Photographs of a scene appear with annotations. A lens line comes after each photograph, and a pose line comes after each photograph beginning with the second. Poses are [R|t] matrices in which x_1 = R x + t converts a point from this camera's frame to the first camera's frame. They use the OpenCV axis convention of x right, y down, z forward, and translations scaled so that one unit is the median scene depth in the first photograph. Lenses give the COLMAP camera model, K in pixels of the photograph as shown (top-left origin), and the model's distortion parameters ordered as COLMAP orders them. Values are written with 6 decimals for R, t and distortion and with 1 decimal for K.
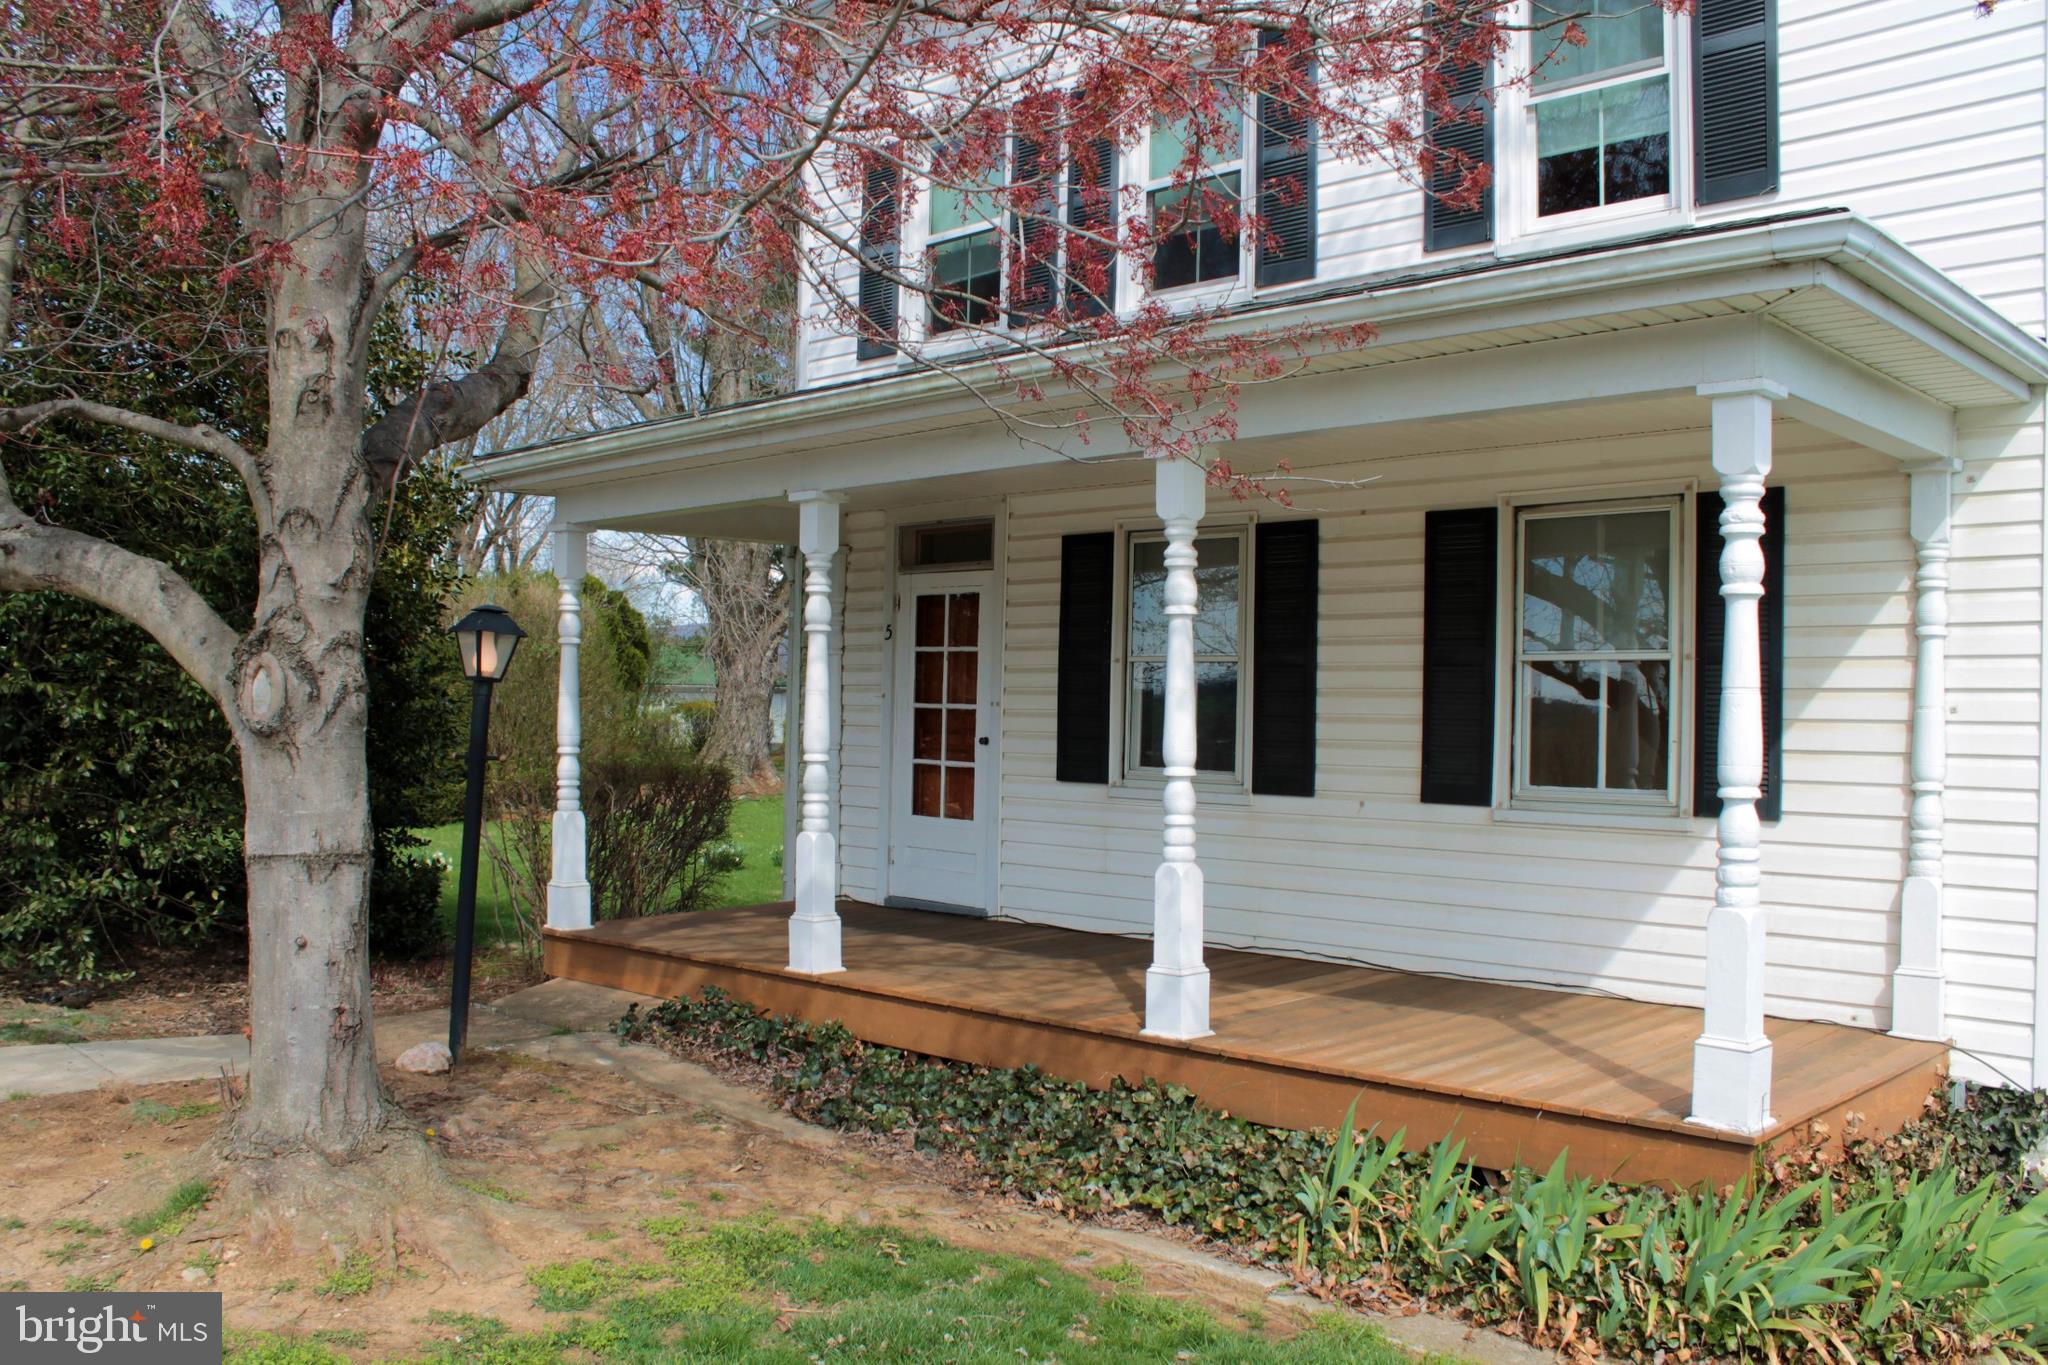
lens RADIAL K [[1708.2, 0, 1003.4], [0, 1708.2, 685.8], [0, 0, 1]] dist [-0.163977, 0.133377]
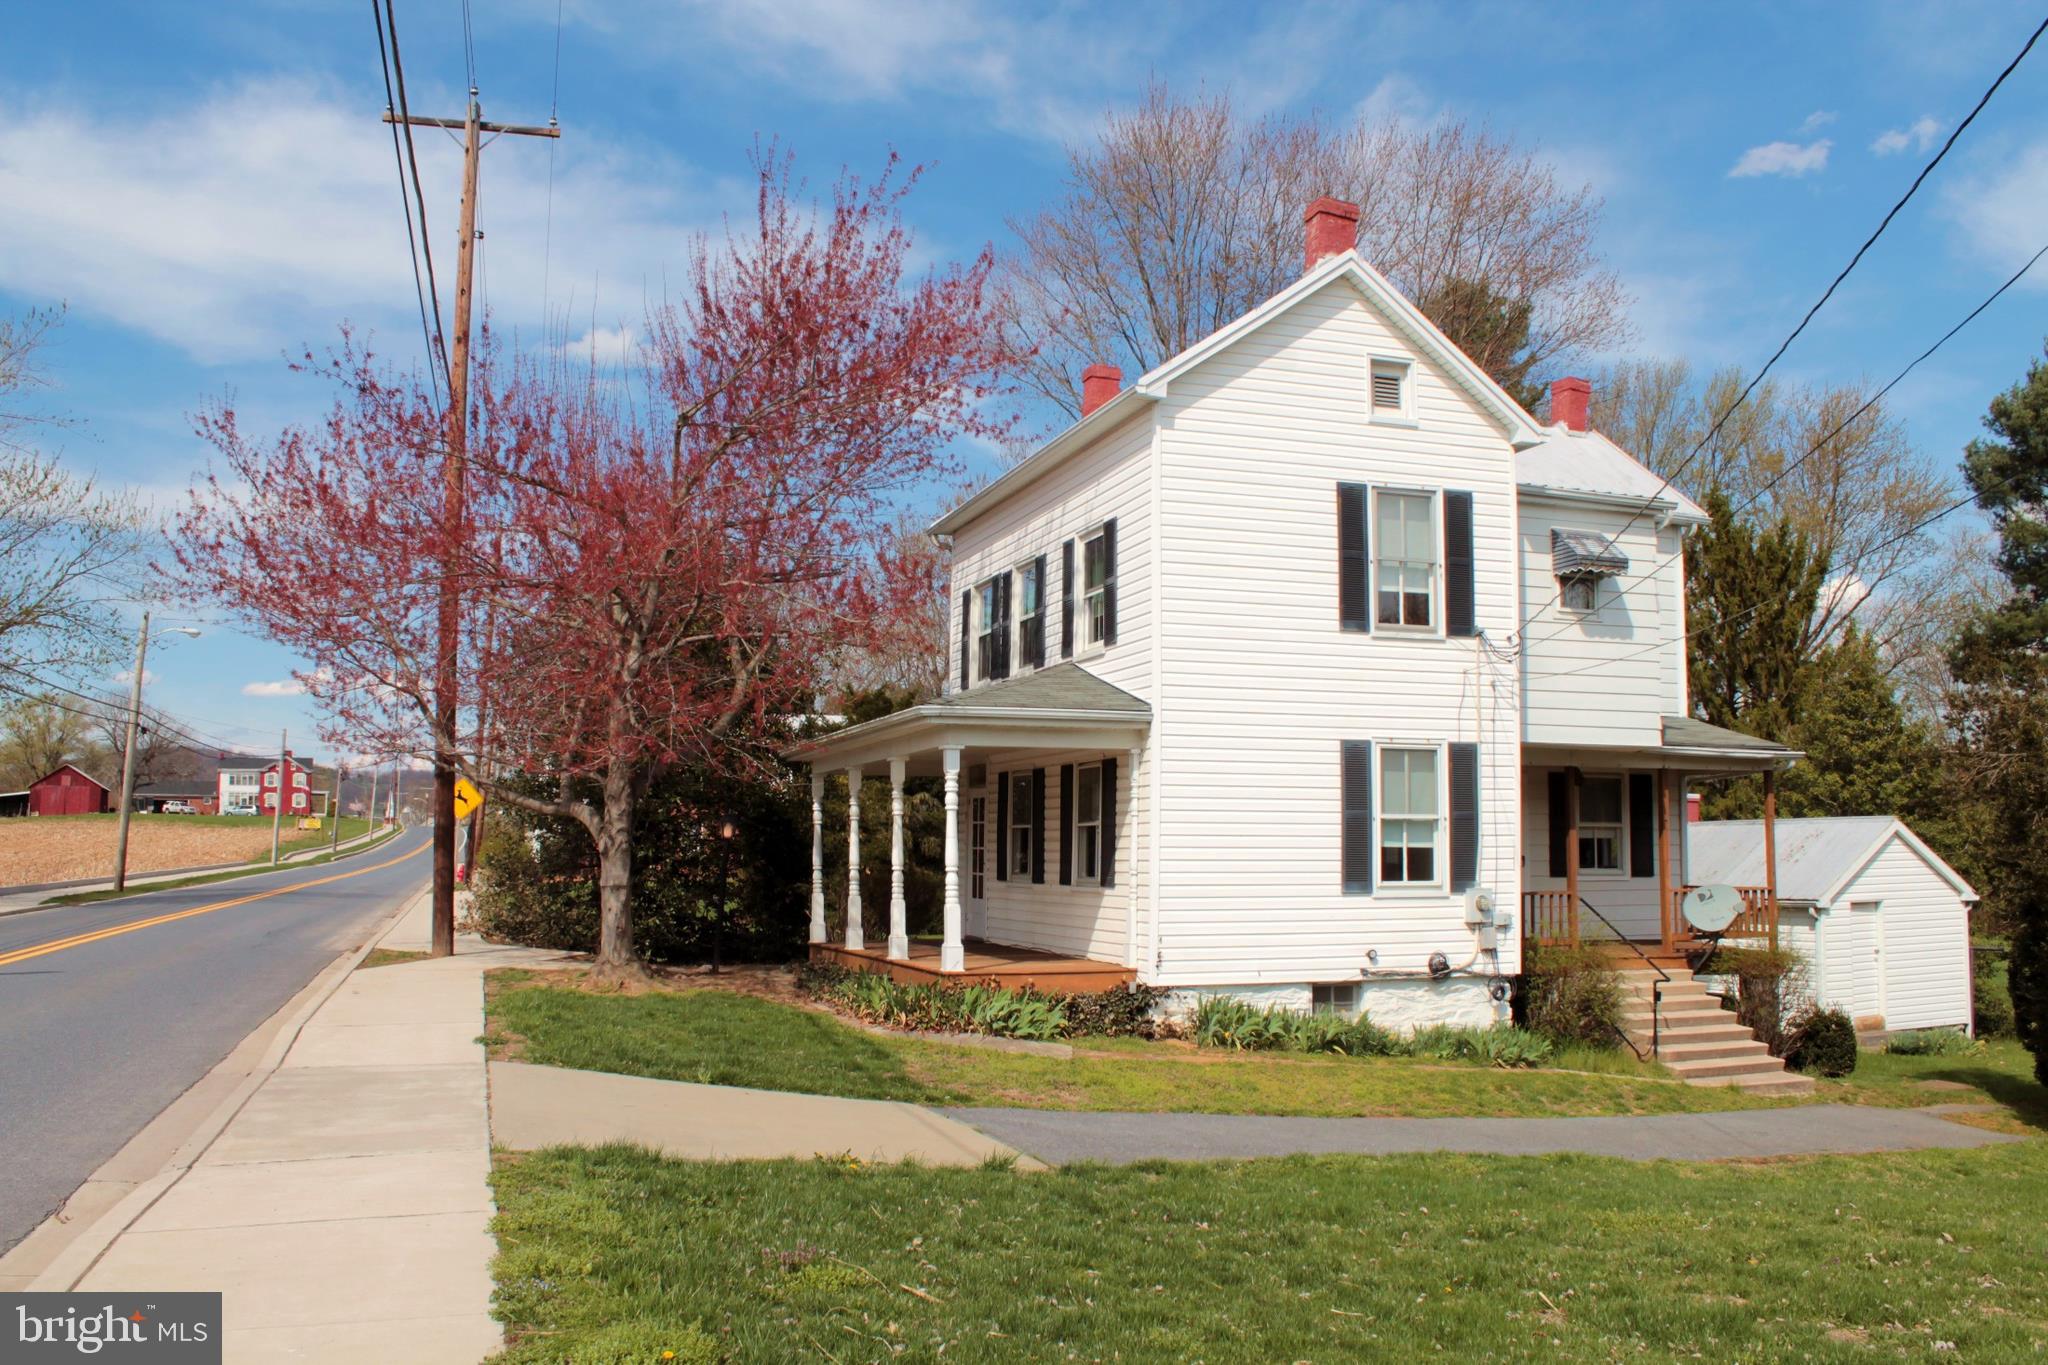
lens RADIAL K [[1708.2, 0, 1003.4], [0, 1708.2, 685.8], [0, 0, 1]] dist [-0.163977, 0.133377]
pose [[0.874964, -0.051714, -0.481418, 1.439029], [0.010867, 0.996127, -0.087254, -0.004455], [0.484065, 0.071113, 0.872137, -1.260084]]
